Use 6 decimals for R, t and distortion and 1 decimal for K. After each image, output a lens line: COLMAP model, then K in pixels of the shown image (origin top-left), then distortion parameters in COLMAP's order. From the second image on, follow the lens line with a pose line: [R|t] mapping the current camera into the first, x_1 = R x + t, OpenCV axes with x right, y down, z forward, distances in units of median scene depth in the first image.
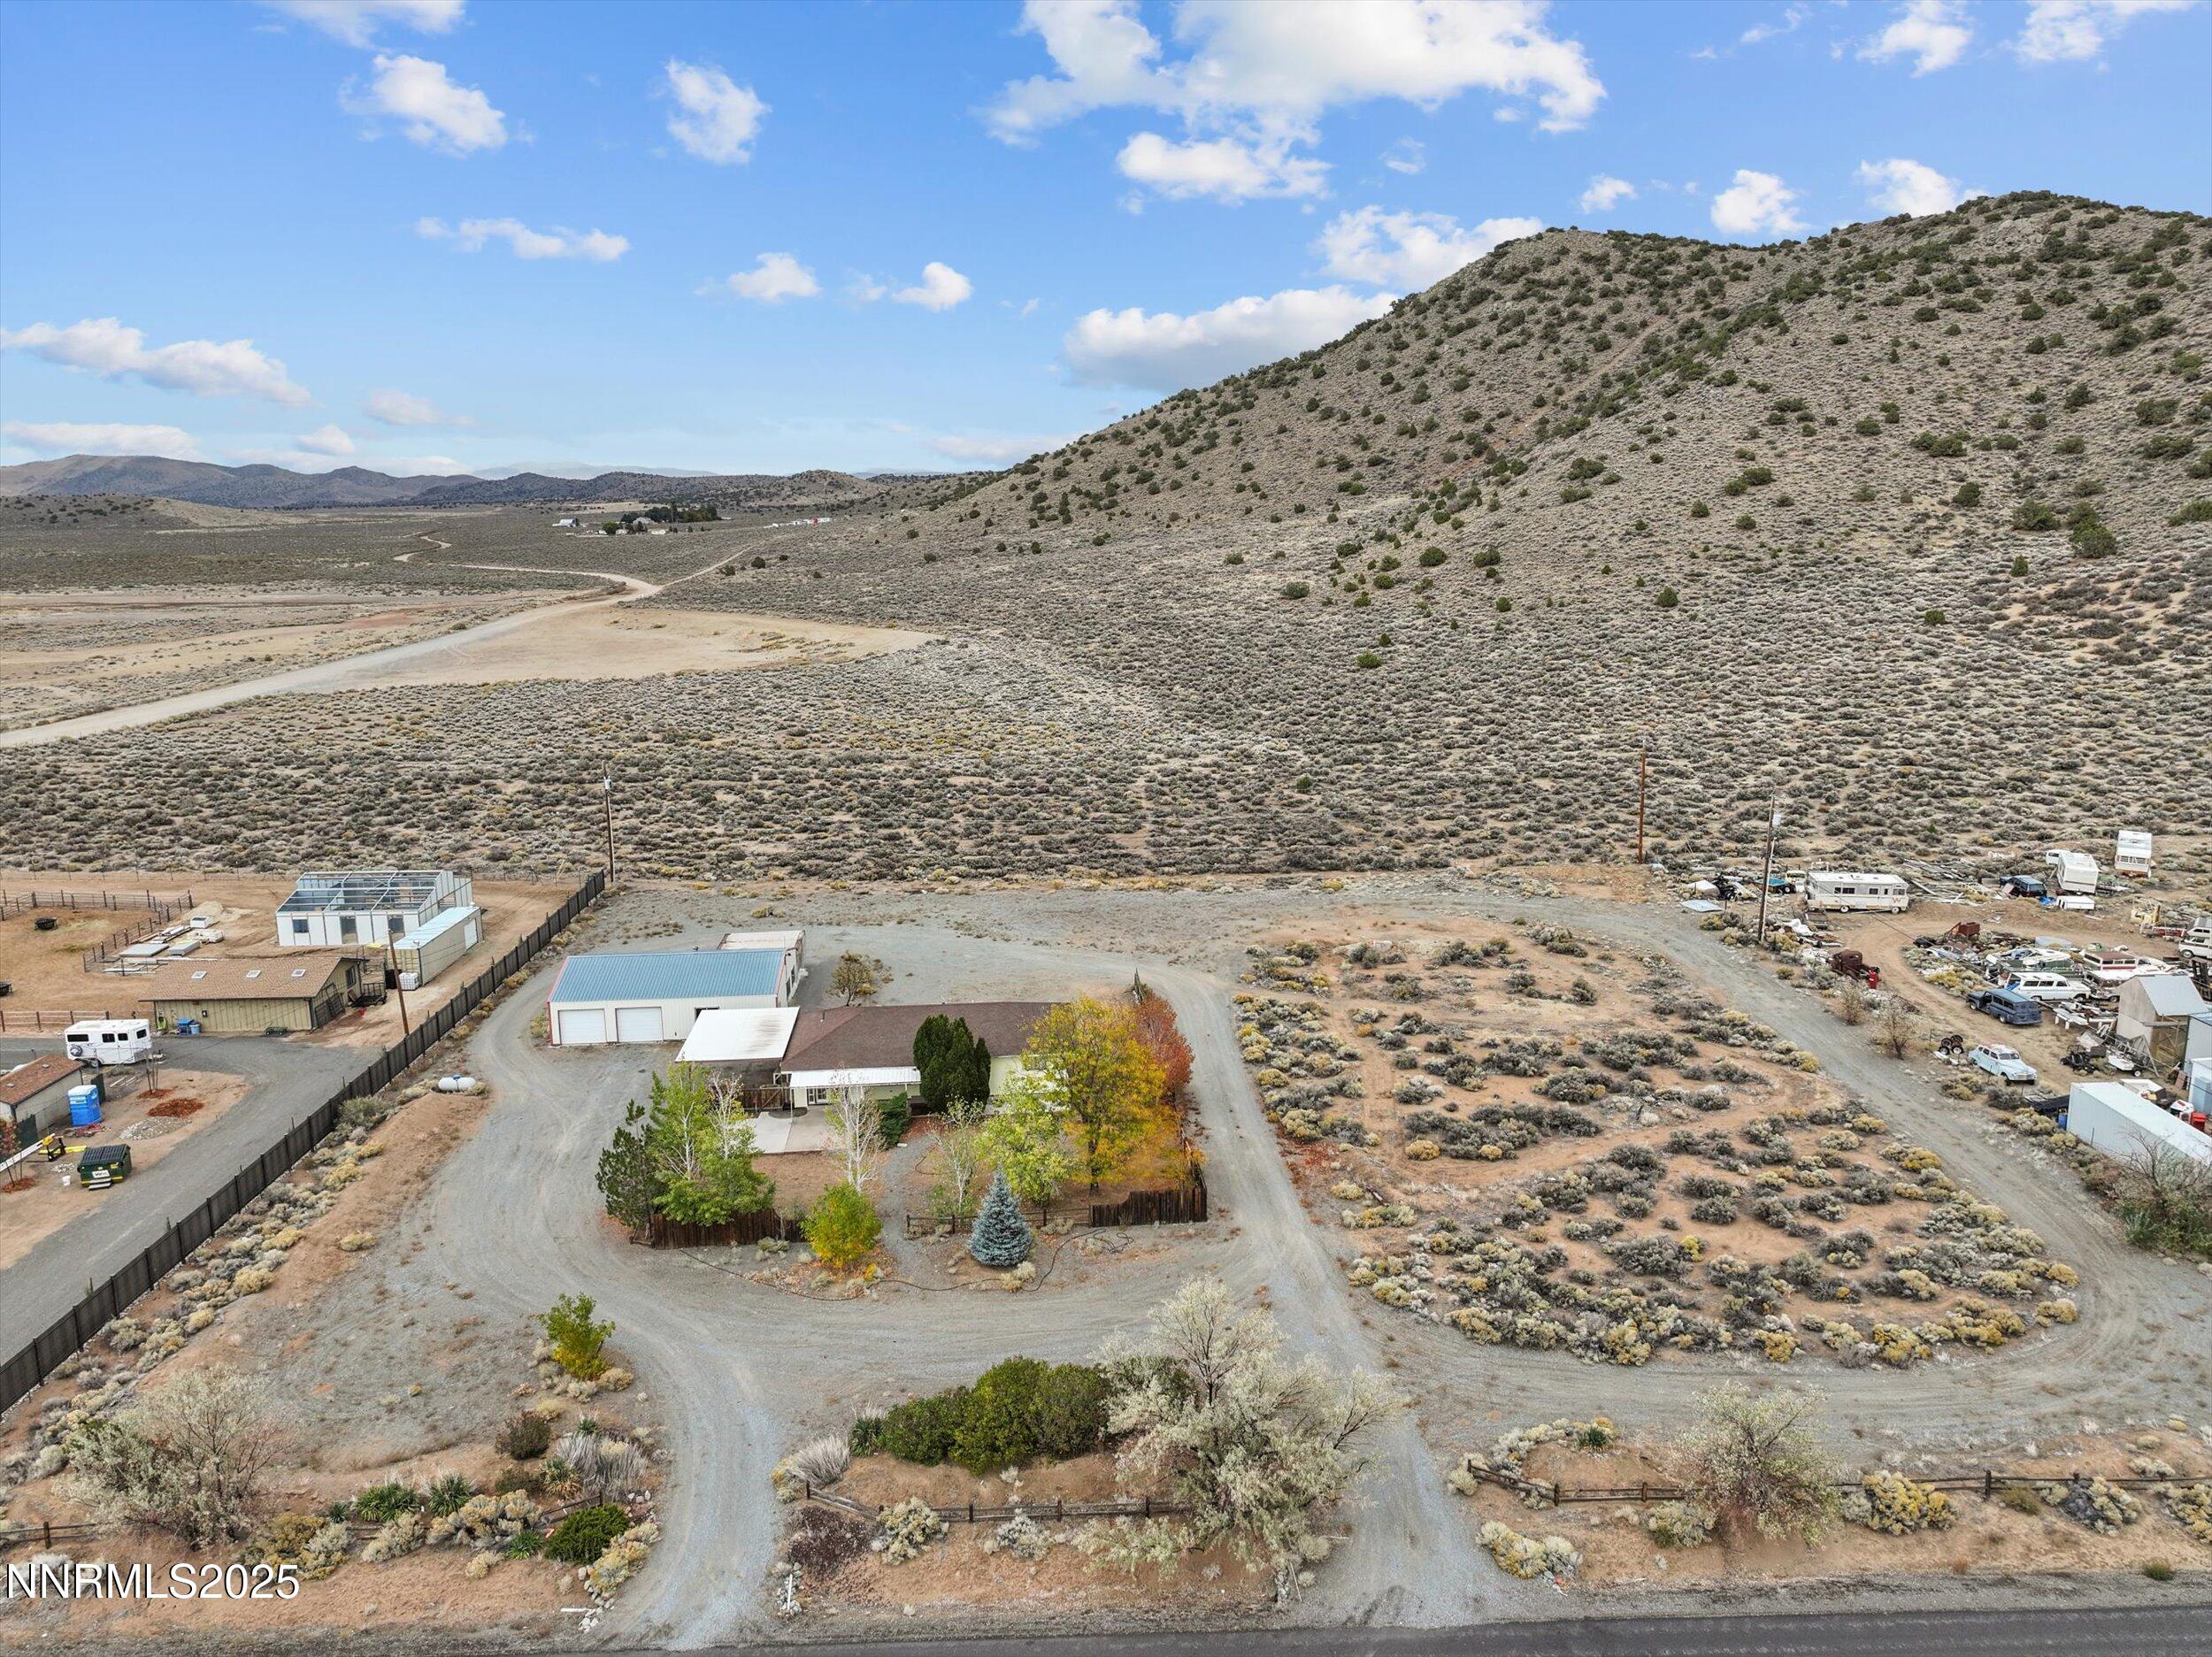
lens RADIAL K [[1545.2, 0, 1124.9], [0, 1545.2, 830.2], [0, 0, 1]] dist [0.005044, 0.011237]
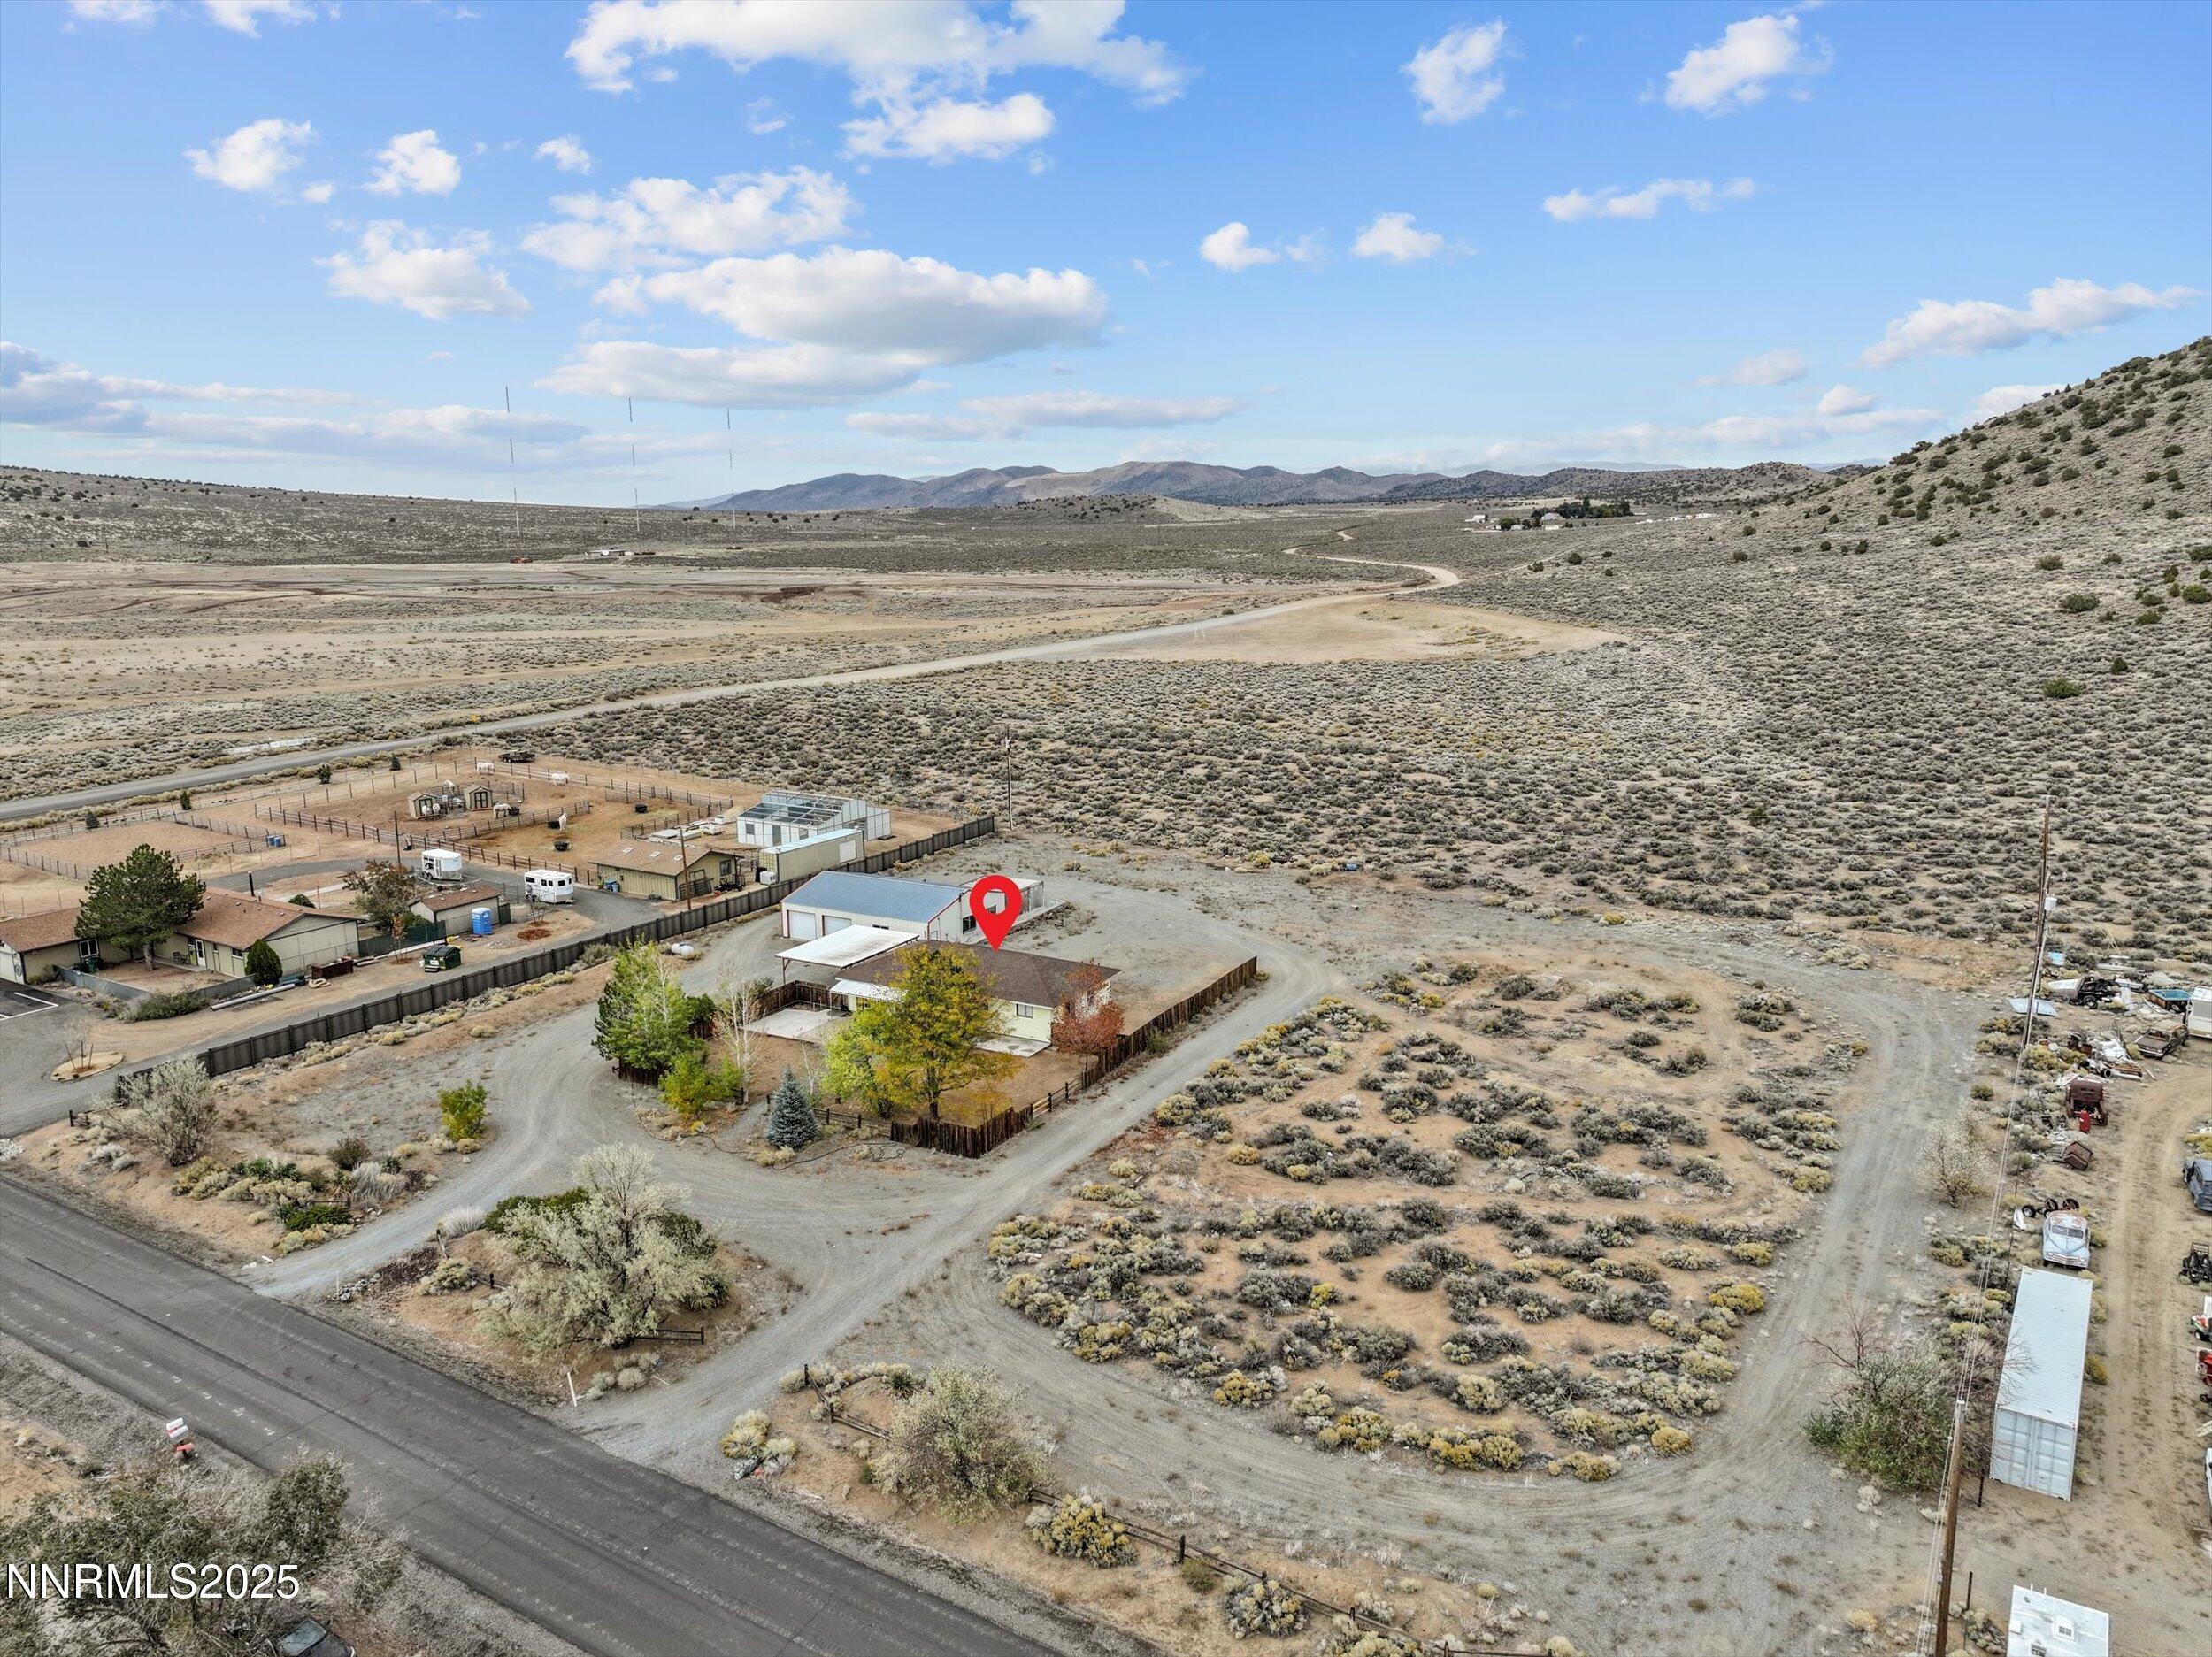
lens RADIAL K [[1545.2, 0, 1124.9], [0, 1545.2, 830.2], [0, 0, 1]] dist [0.005044, 0.011237]
pose [[0.830517, 0.112919, -0.545428, 0.085236], [-0.111292, 0.993130, 0.036142, -0.003775], [0.545762, 0.030685, 0.837378, 0.015200]]
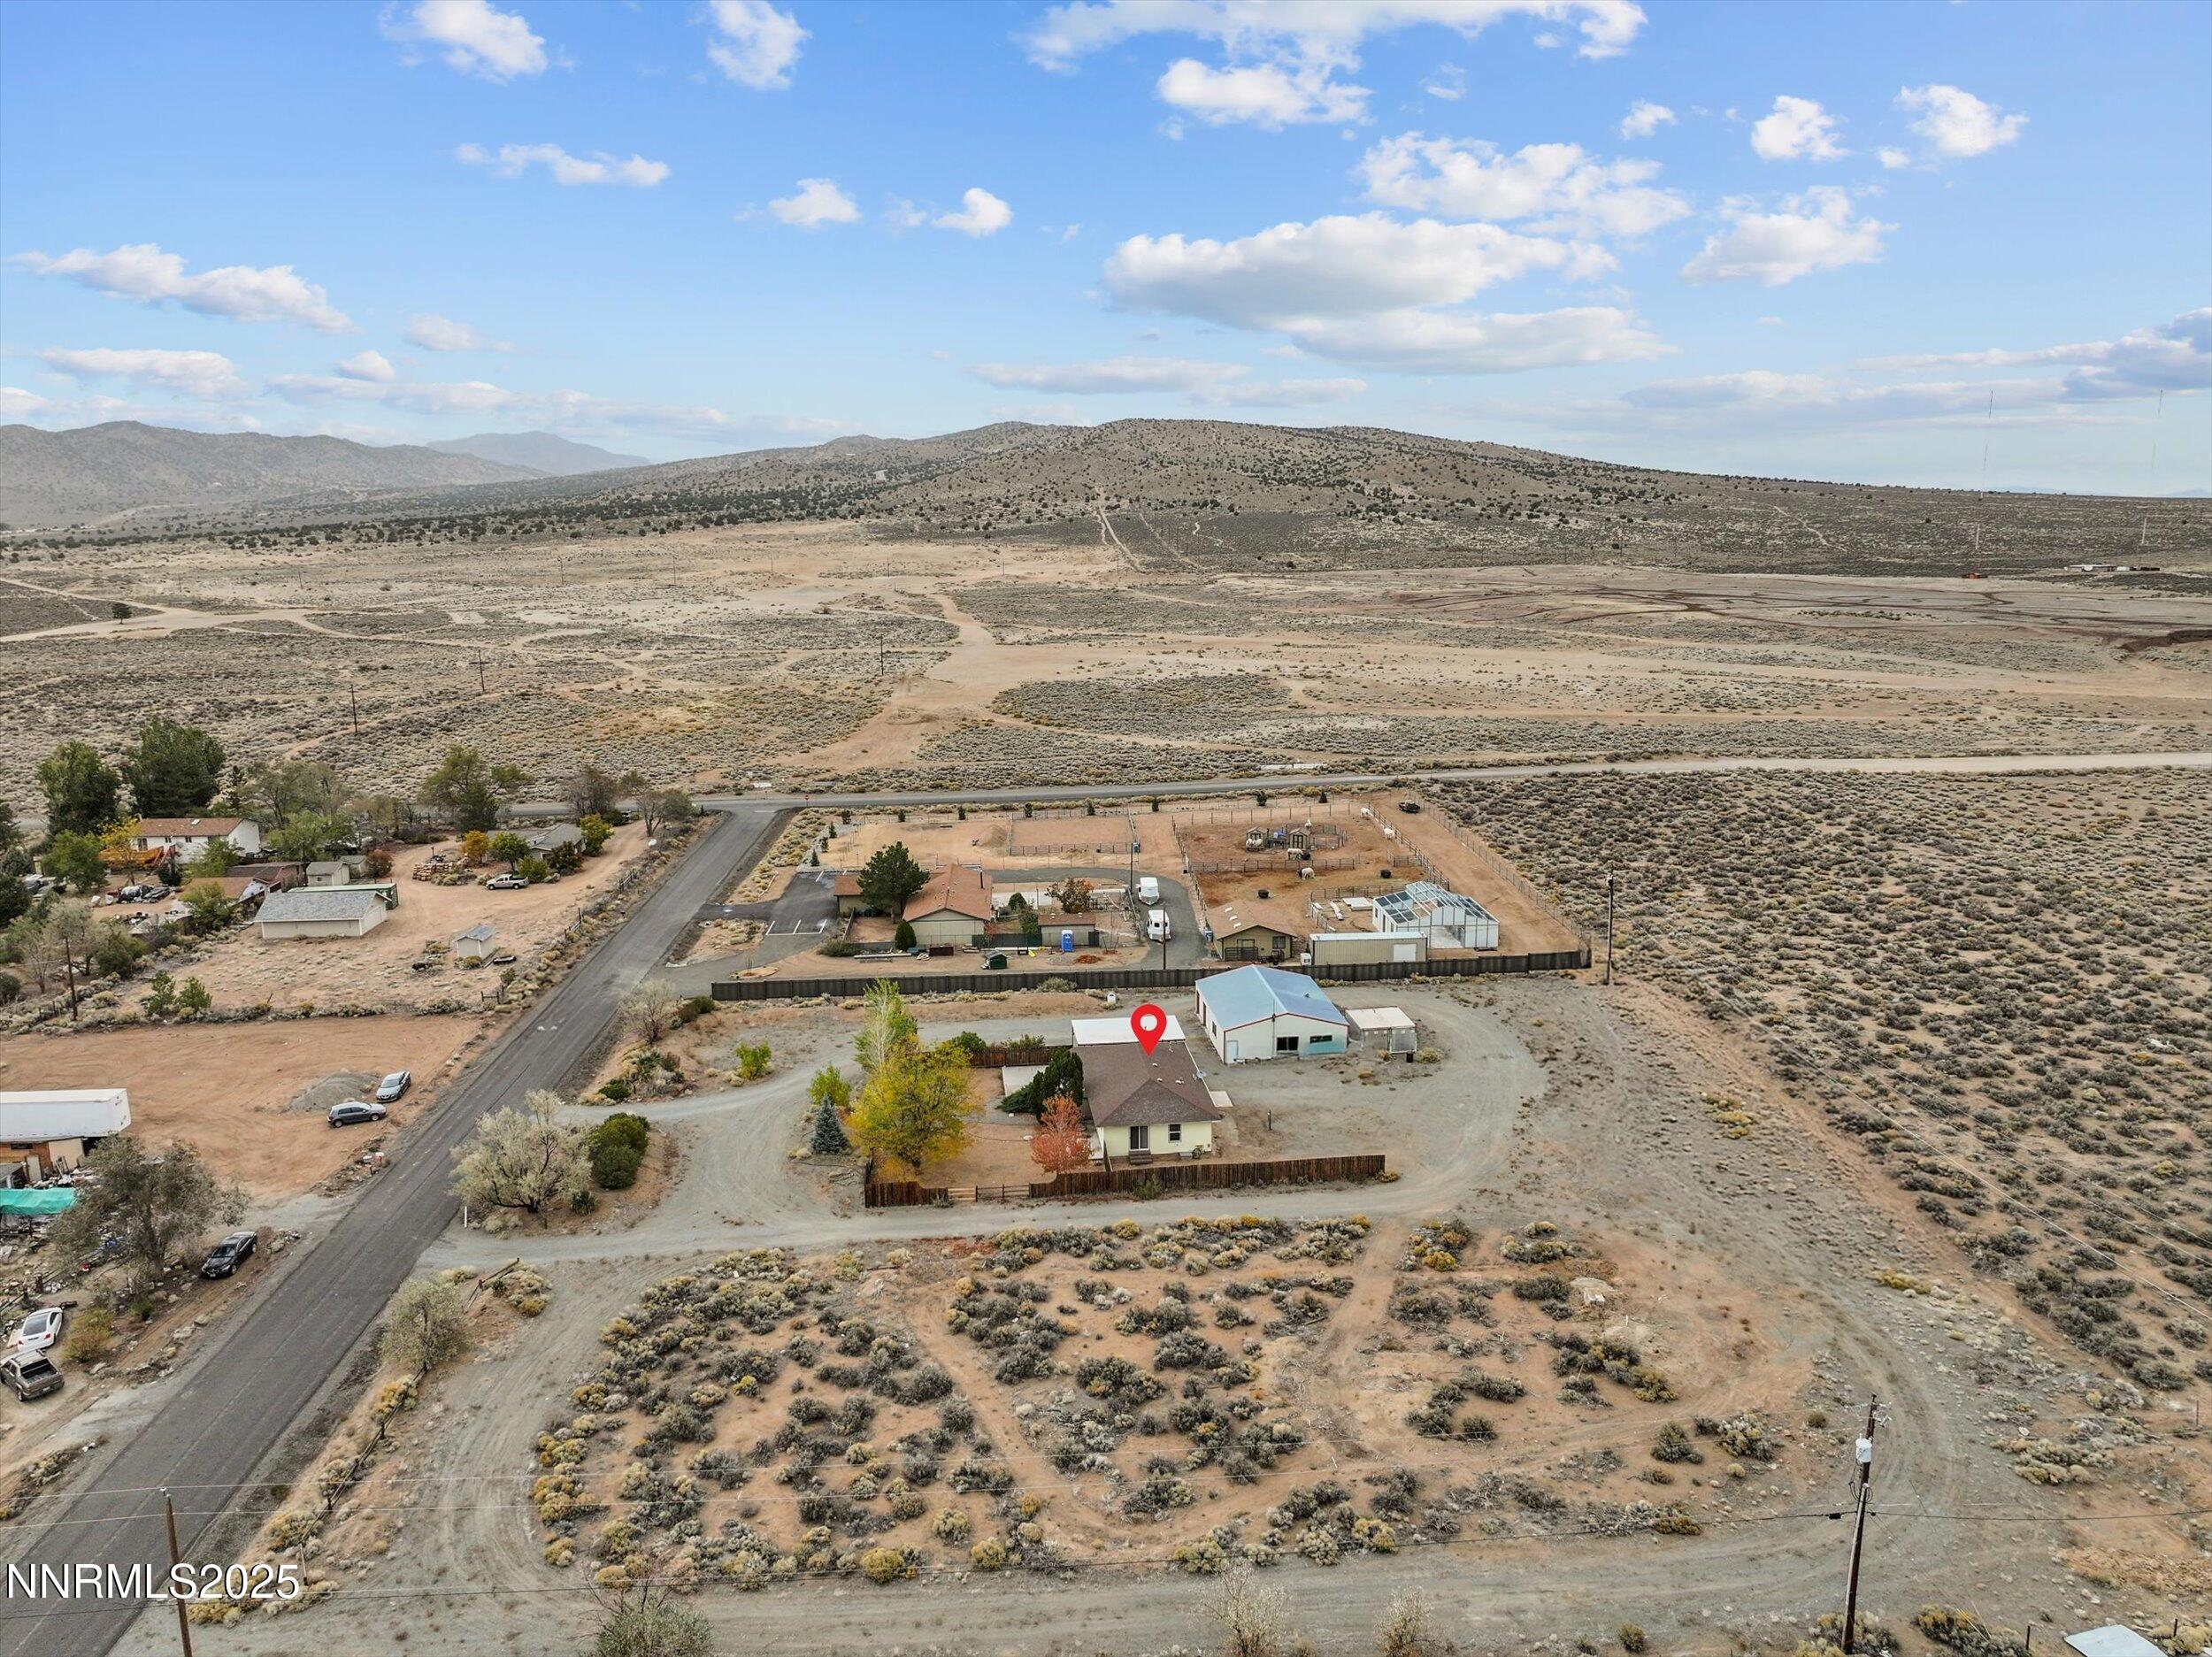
lens RADIAL K [[1545.2, 0, 1124.9], [0, 1545.2, 830.2], [0, 0, 1]] dist [0.005044, 0.011237]
pose [[0.026290, 0.207804, -0.977817, 0.164272], [-0.195848, 0.960270, 0.198810, -0.048856], [0.980282, 0.186277, 0.065943, 0.128171]]
